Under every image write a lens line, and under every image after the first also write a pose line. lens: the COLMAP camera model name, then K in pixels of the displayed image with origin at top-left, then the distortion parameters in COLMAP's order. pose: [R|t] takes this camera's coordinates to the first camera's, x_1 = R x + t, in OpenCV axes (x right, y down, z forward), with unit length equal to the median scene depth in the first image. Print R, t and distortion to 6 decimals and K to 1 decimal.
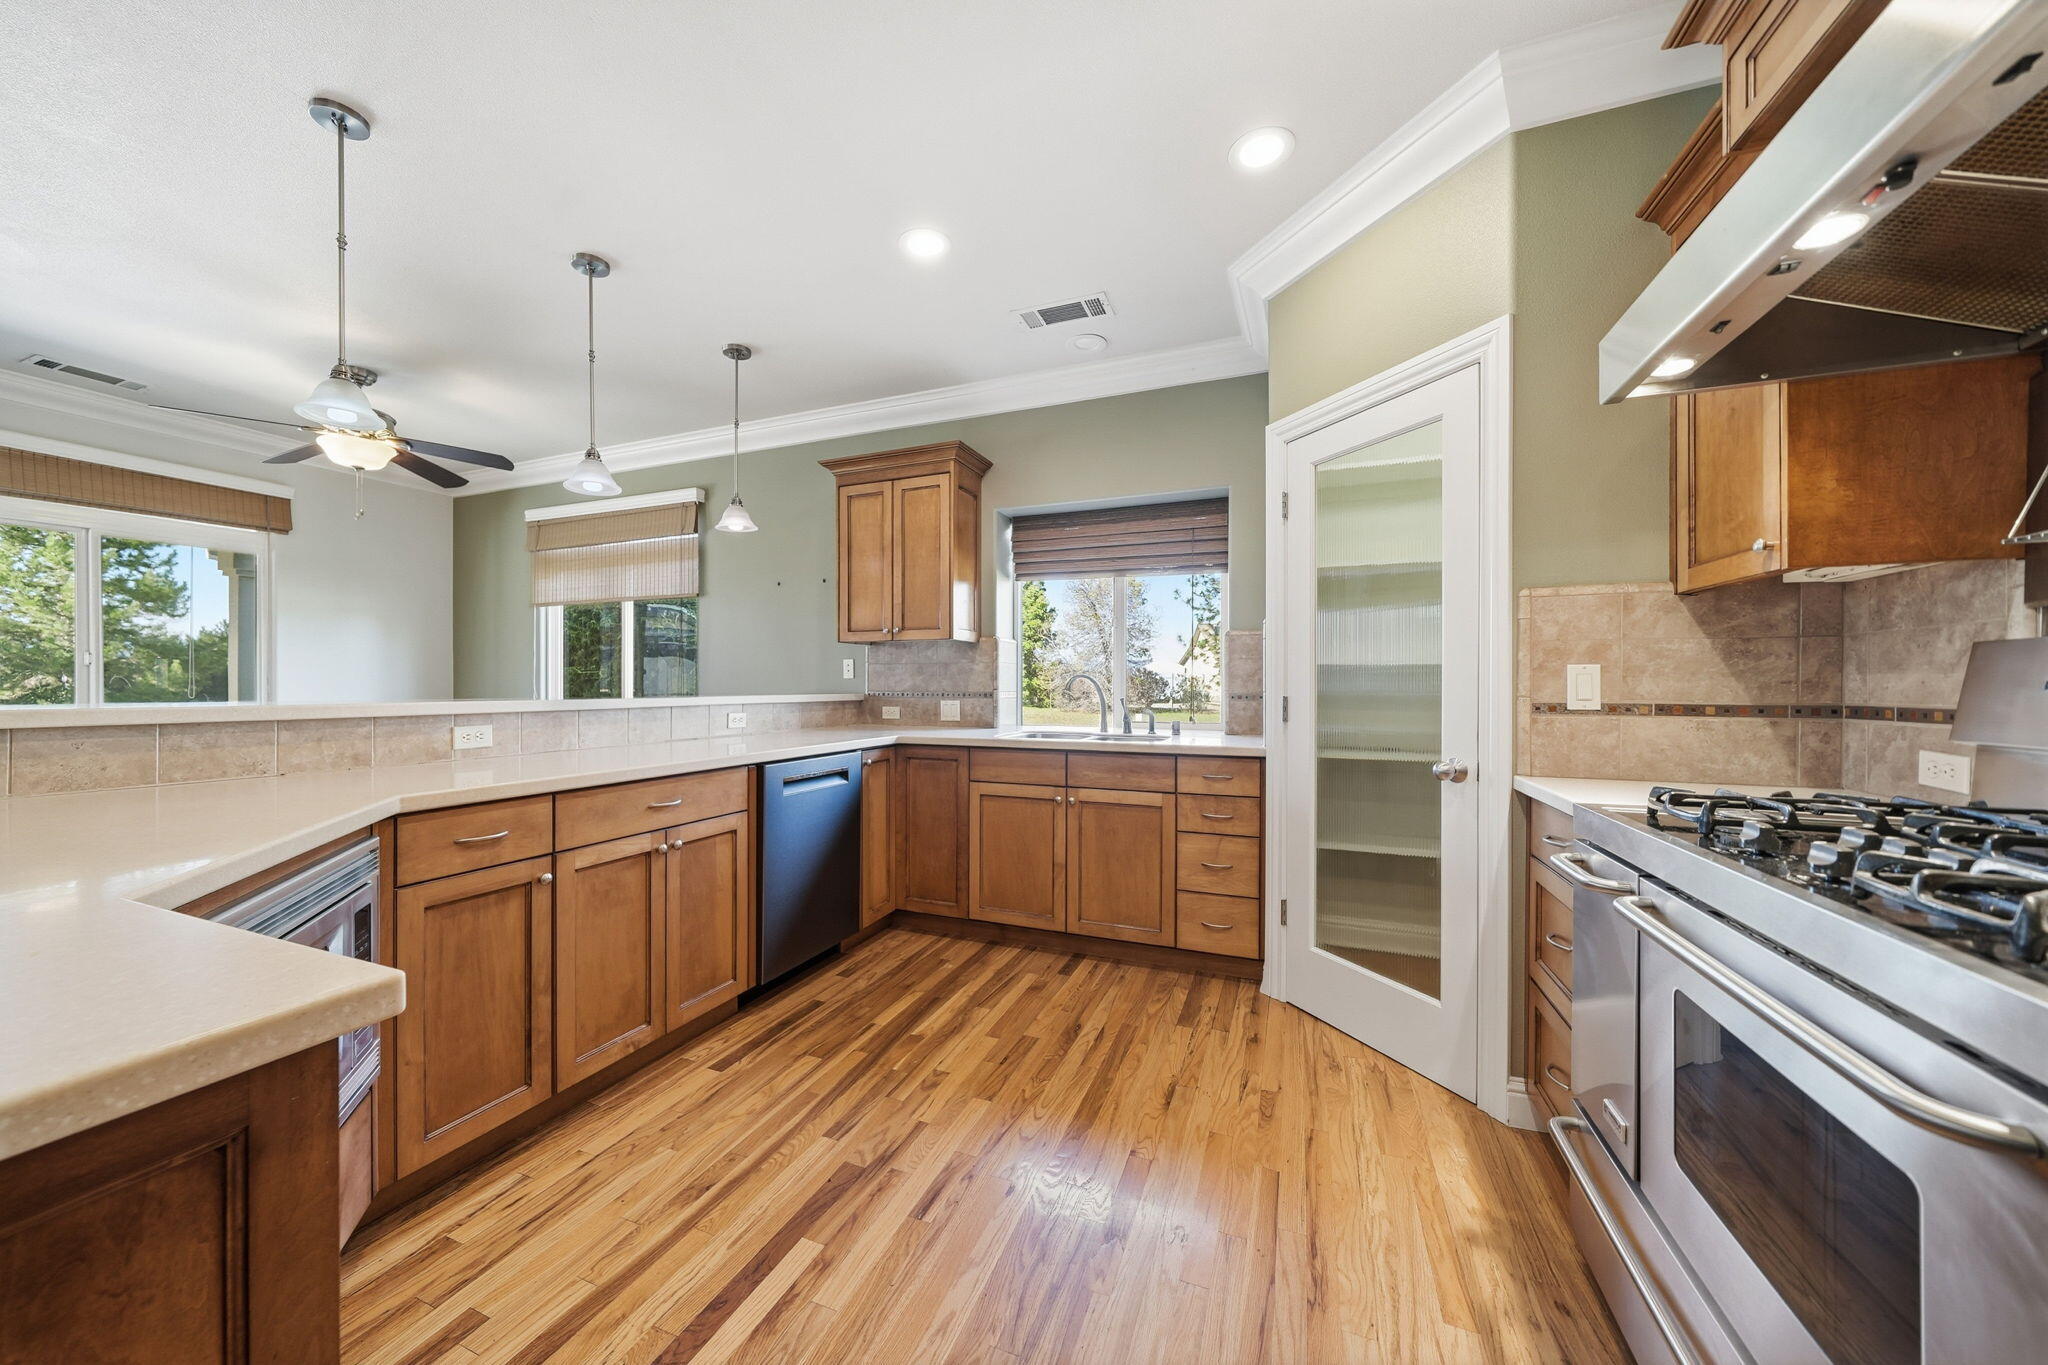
lens RADIAL K [[733.0, 0, 1015.7], [0, 733.0, 688.2], [0, 0, 1]] dist [-0.004096, 0.000112]
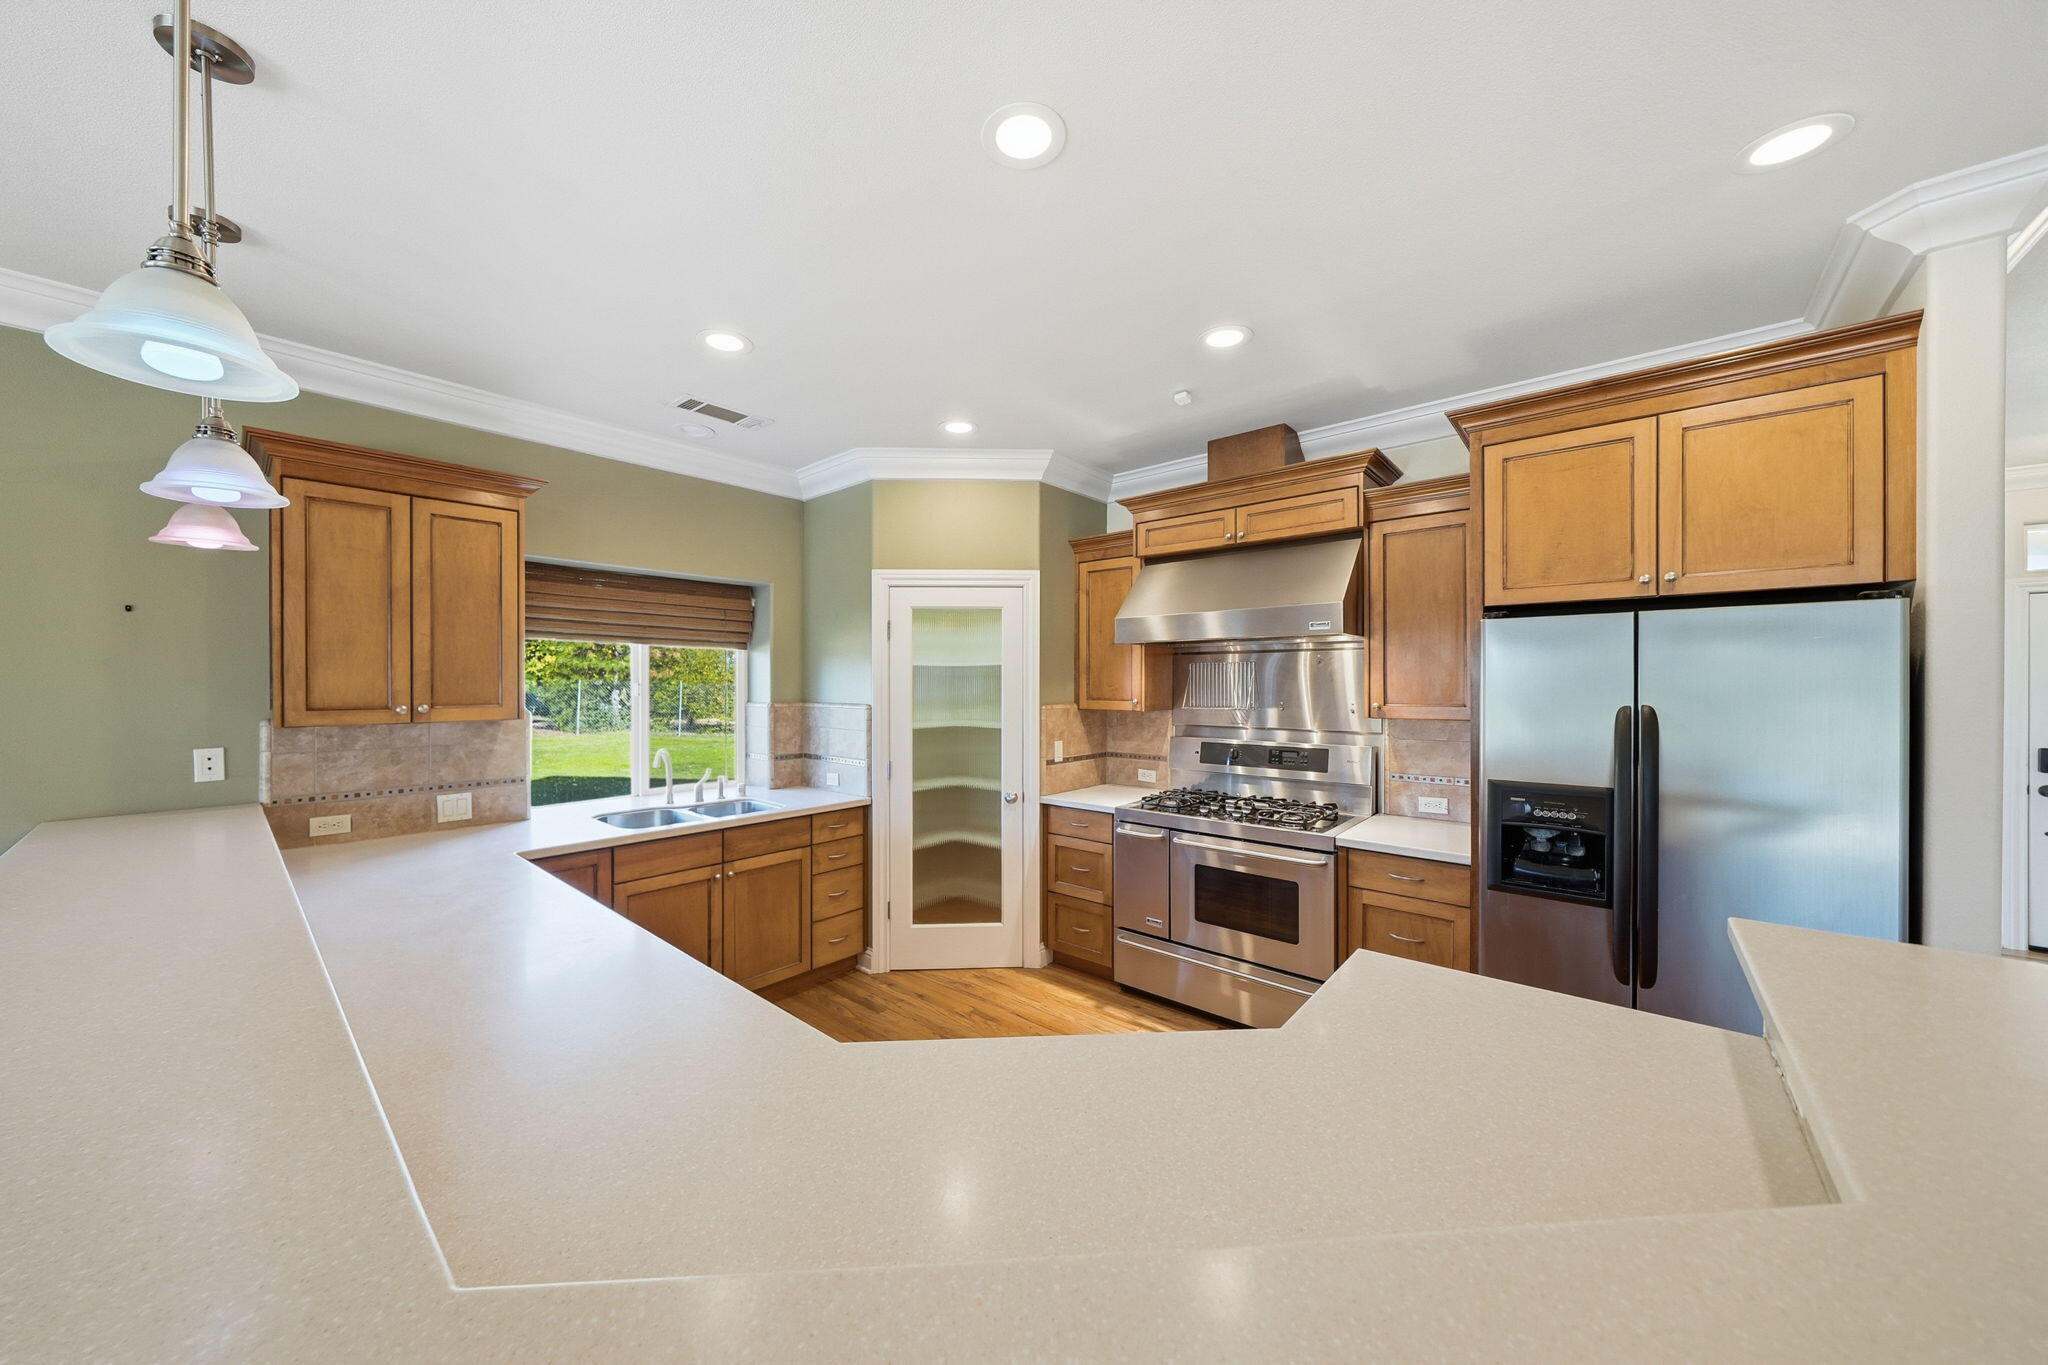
lens RADIAL K [[700.5, 0, 1021.5], [0, 700.5, 682.9], [0, 0, 1]] dist [-0.001146, -0.000015]
pose [[0.313329, 0.001992, 0.949643, -1.111291], [0.001977, 0.999994, -0.002750, -0.178698], [-0.949643, 0.002739, 0.313323, 0.402955]]
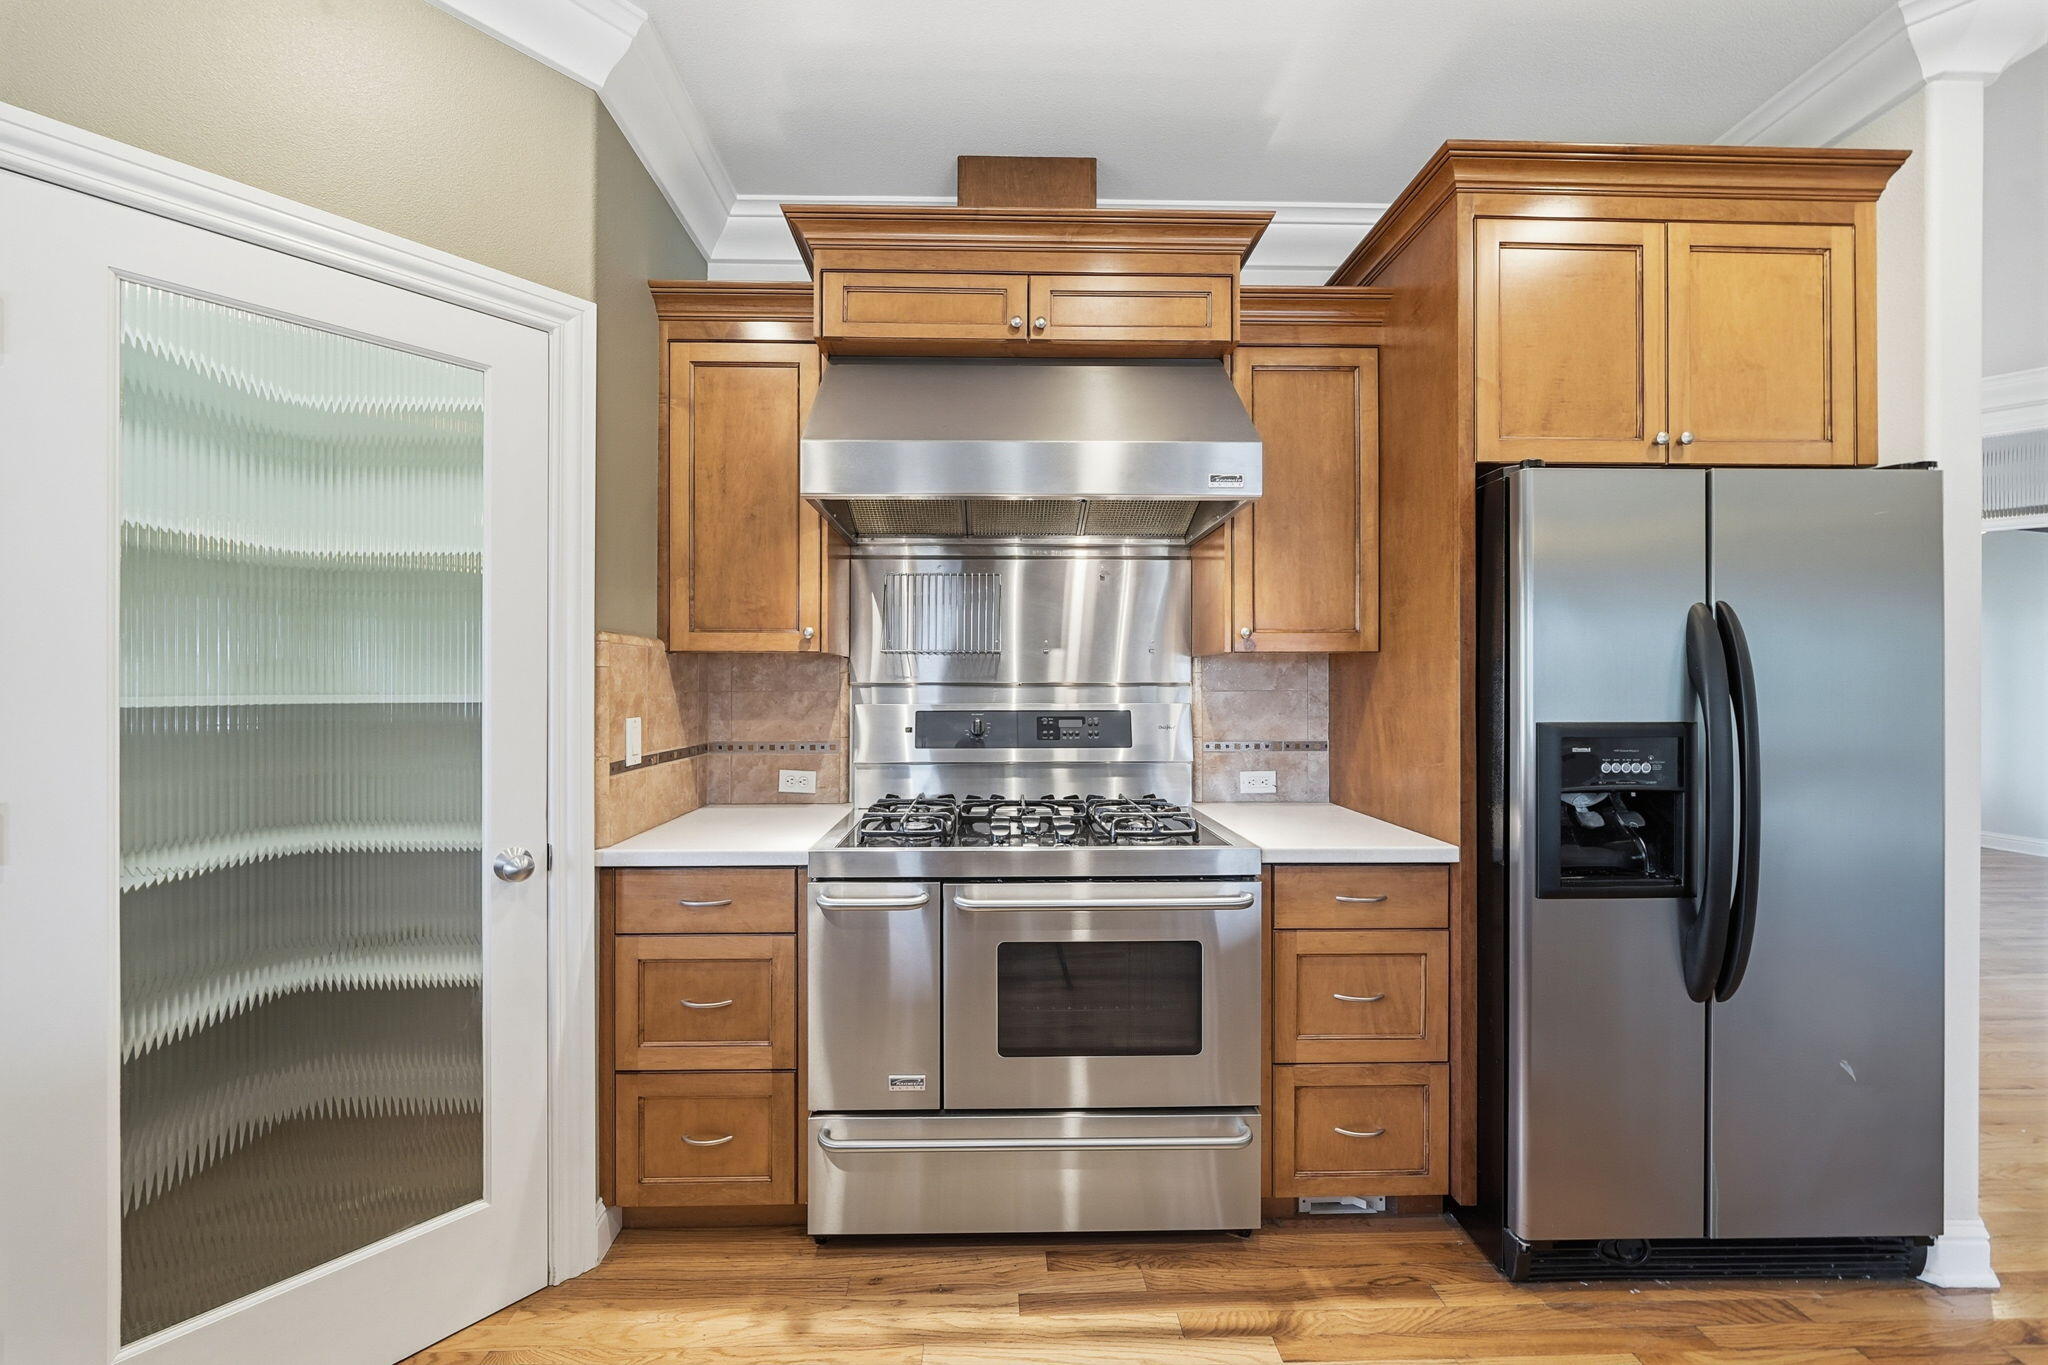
lens RADIAL K [[733.0, 0, 1009.7], [0, 733.0, 686.8], [0, 0, 1]] dist [-0.004096, 0.000112]
pose [[-0.393061, 0.003222, 0.919507, -0.268541], [0.004027, 0.999990, -0.001783, -0.061684], [-0.919504, 0.003002, -0.393070, 0.826303]]
